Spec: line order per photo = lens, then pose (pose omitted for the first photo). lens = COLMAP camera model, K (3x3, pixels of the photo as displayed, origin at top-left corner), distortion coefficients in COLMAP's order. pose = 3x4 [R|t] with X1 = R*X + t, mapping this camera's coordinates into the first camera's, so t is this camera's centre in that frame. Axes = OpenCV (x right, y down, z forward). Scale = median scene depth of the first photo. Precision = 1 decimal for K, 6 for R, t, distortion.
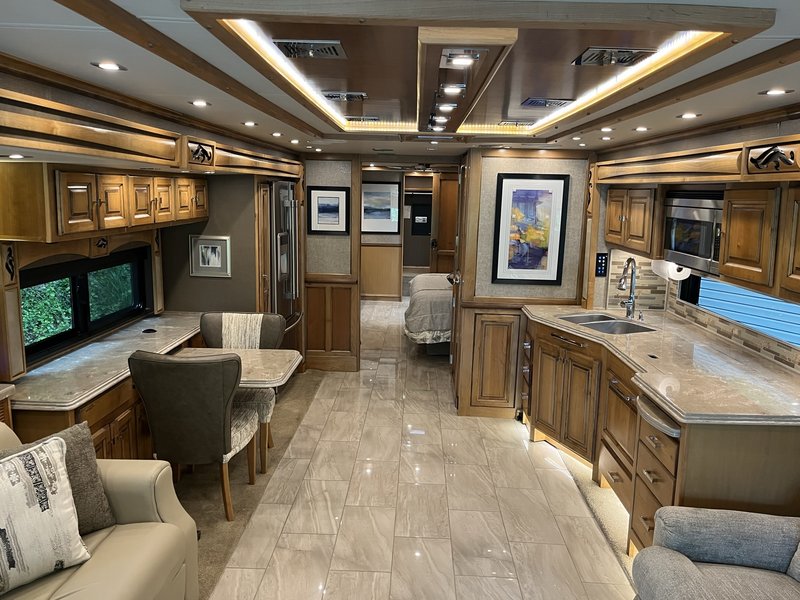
lens RADIAL K [[604.3, 0, 395.4], [0, 604.3, 297.6], [0, 0, 1]] dist [0.059190, -0.083482]
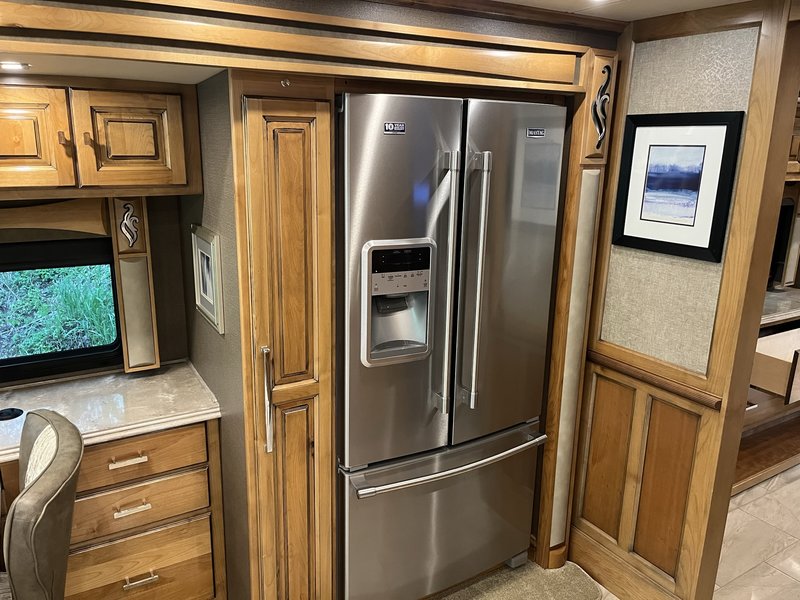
lens RADIAL K [[604.3, 0, 397.6], [0, 604.3, 294.8], [0, 0, 1]] dist [0.059190, -0.083482]
pose [[0.542684, 0.190490, -0.818051, 0.126525], [-0.150818, 0.980214, 0.128200, -0.126664], [0.826286, 0.053805, 0.560676, 0.833845]]
